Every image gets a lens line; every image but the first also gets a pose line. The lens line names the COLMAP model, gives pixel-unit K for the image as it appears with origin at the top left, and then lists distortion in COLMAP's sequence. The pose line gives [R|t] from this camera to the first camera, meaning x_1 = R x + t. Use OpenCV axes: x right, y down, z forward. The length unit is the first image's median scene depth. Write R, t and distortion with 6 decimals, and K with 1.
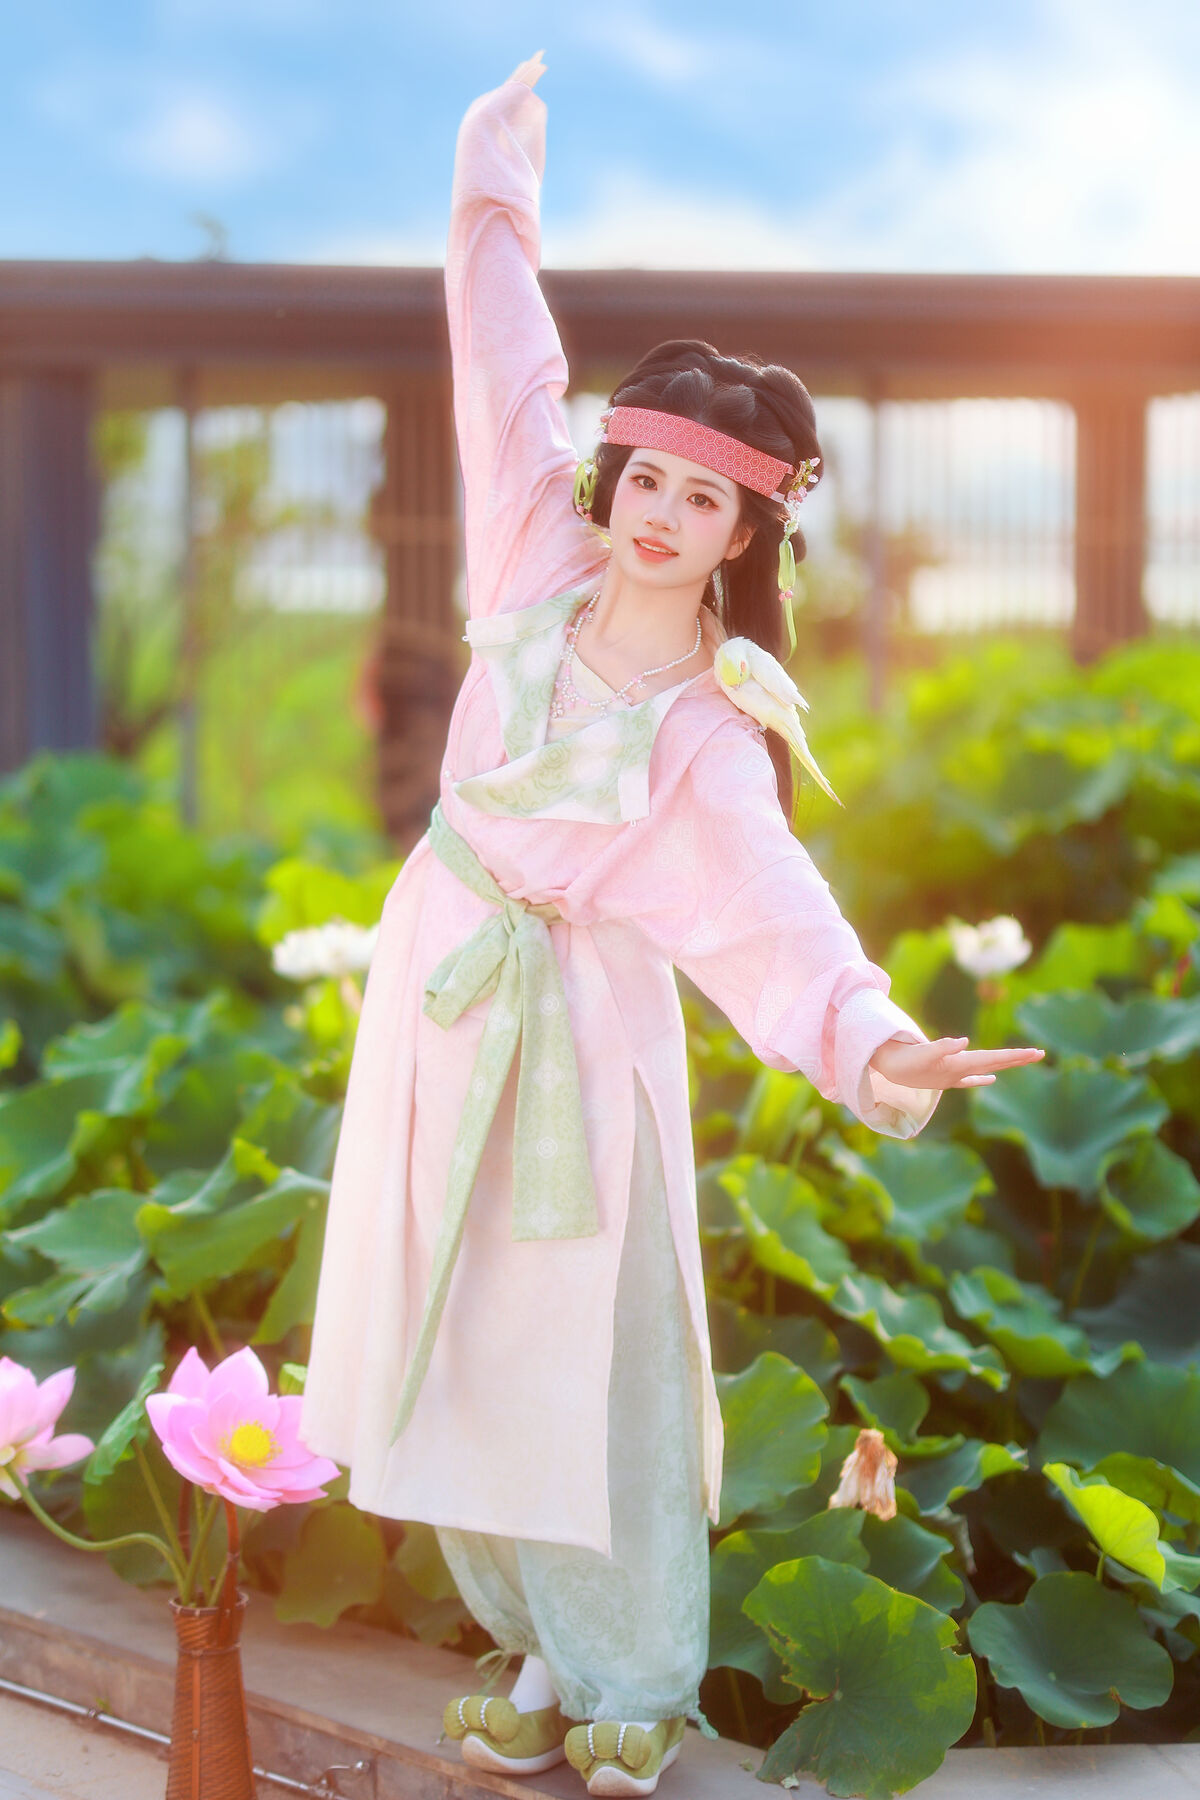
lens RADIAL K [[4549.3, 0, 600.0], [0, 4549.3, 900.0], [0, 0, 1]] dist [0.036829, 0.663371]
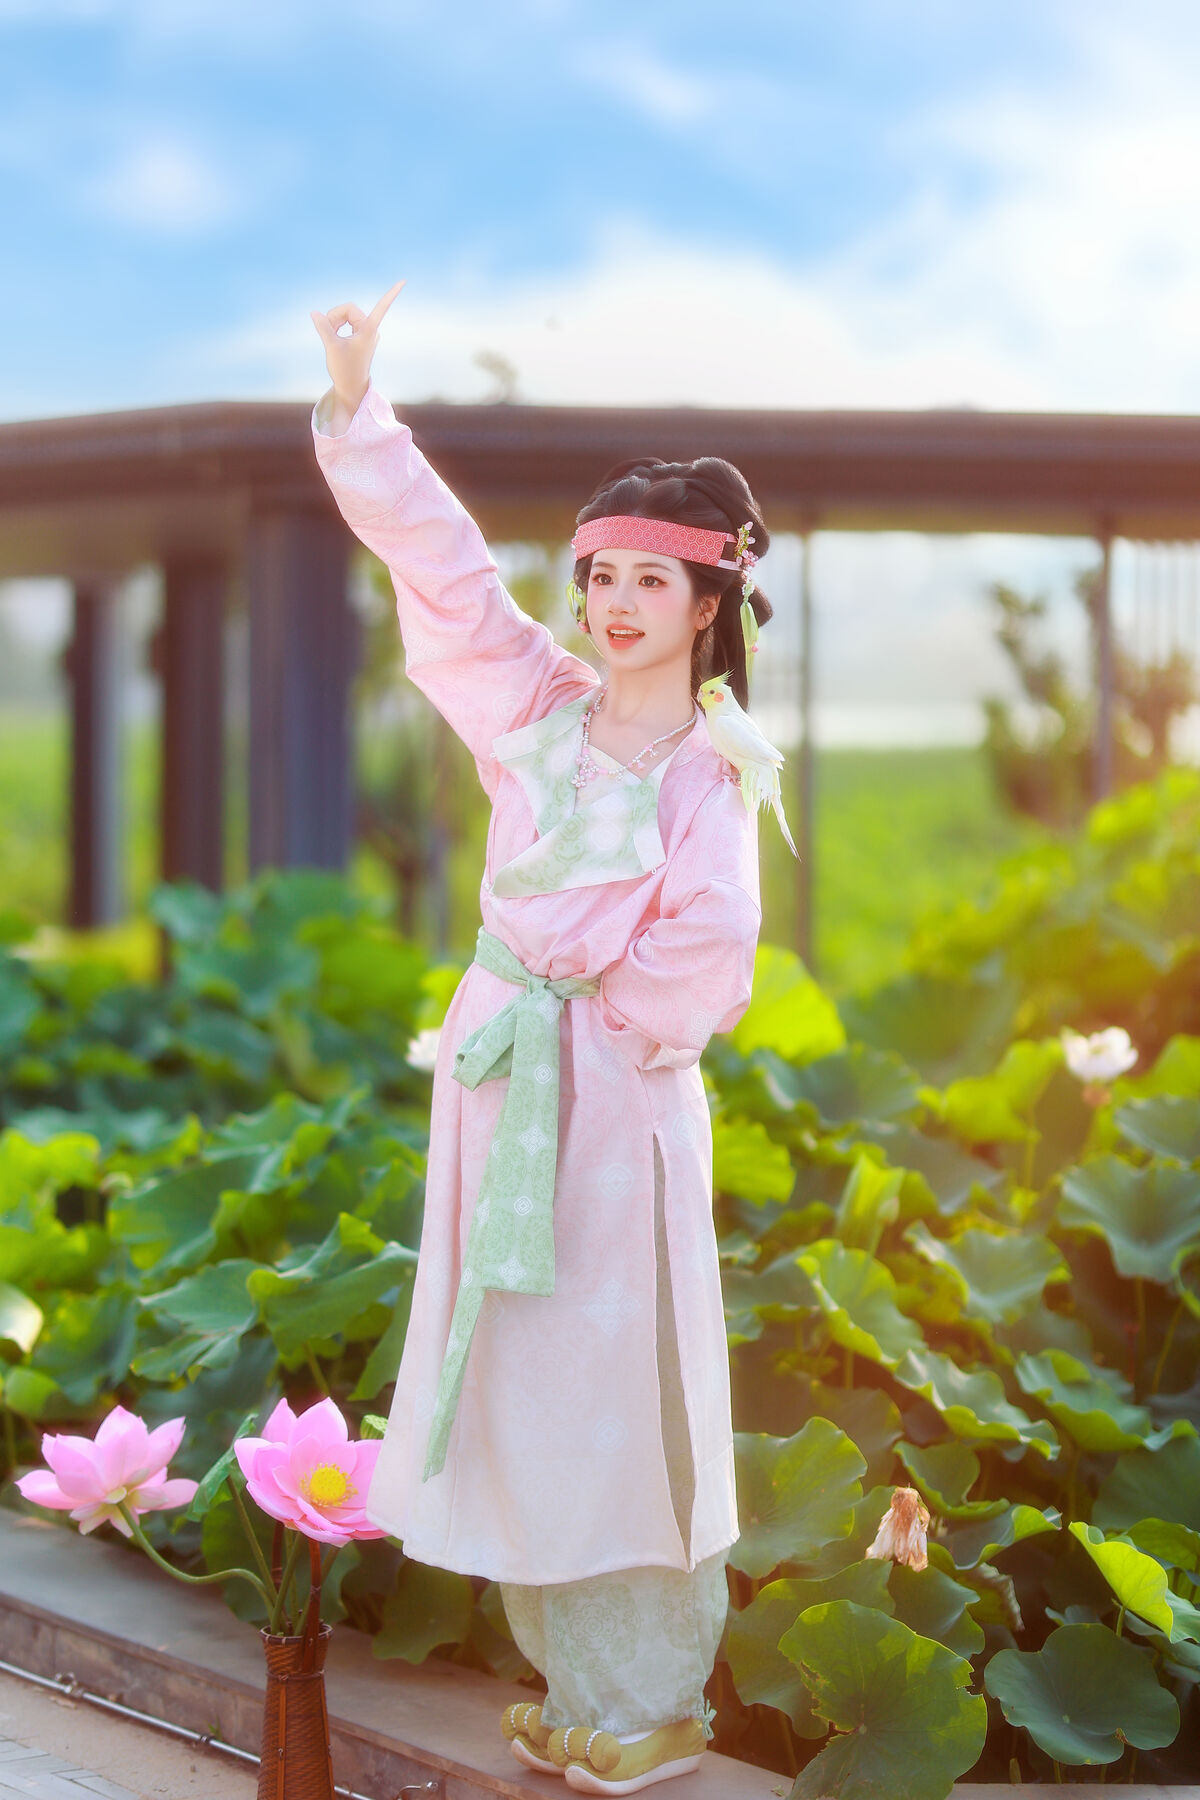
lens RADIAL K [[4549.3, 0, 600.0], [0, 4549.3, 900.0], [0, 0, 1]] dist [0.134602, -0.504759]
pose [[0.996948, 0.009966, -0.077428, 0.065635], [-0.012264, 0.999496, -0.029264, 0.008588], [0.077097, 0.030125, 0.996568, -0.088174]]
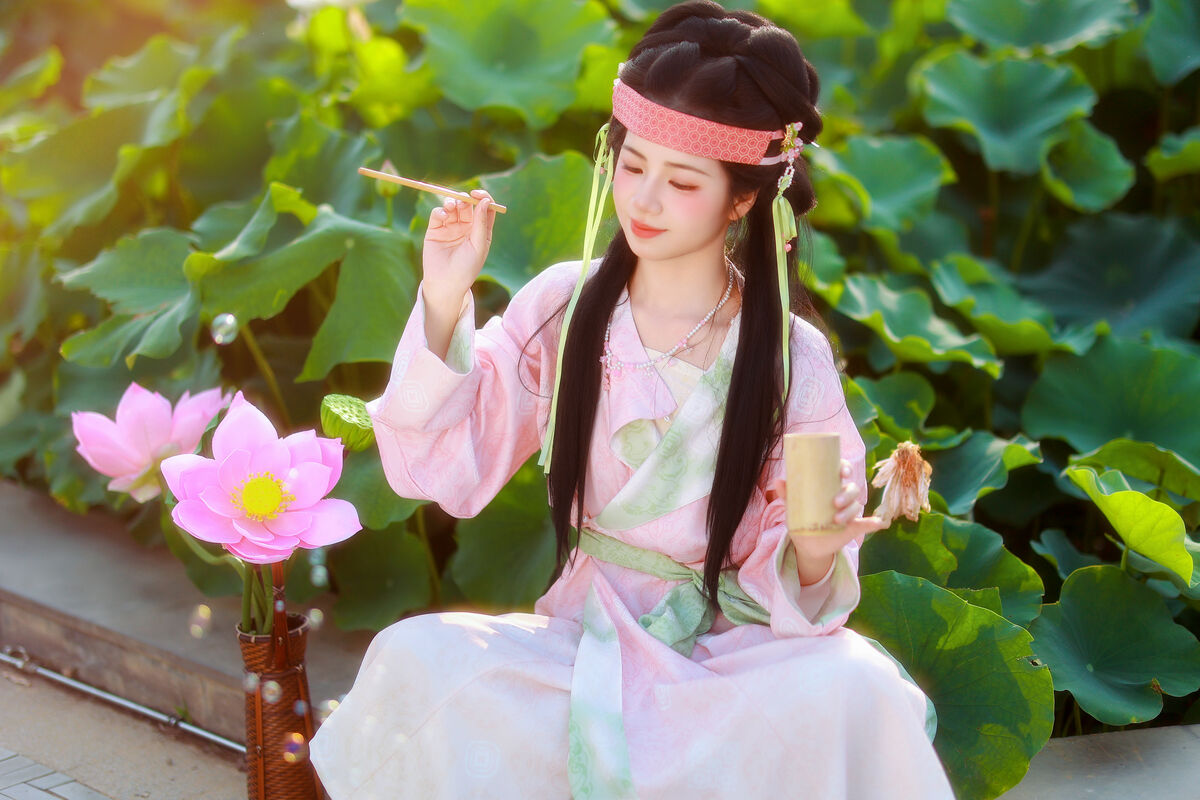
lens RADIAL K [[3006.7, 0, 575.0], [0, 3006.7, 385.1], [0, 0, 1]] dist [0.021958, 0.566106]
pose [[0.998220, -0.049112, 0.033823, -0.036630], [0.042842, 0.985175, 0.166120, -0.013556], [-0.041480, -0.164375, 0.985525, 0.309223]]
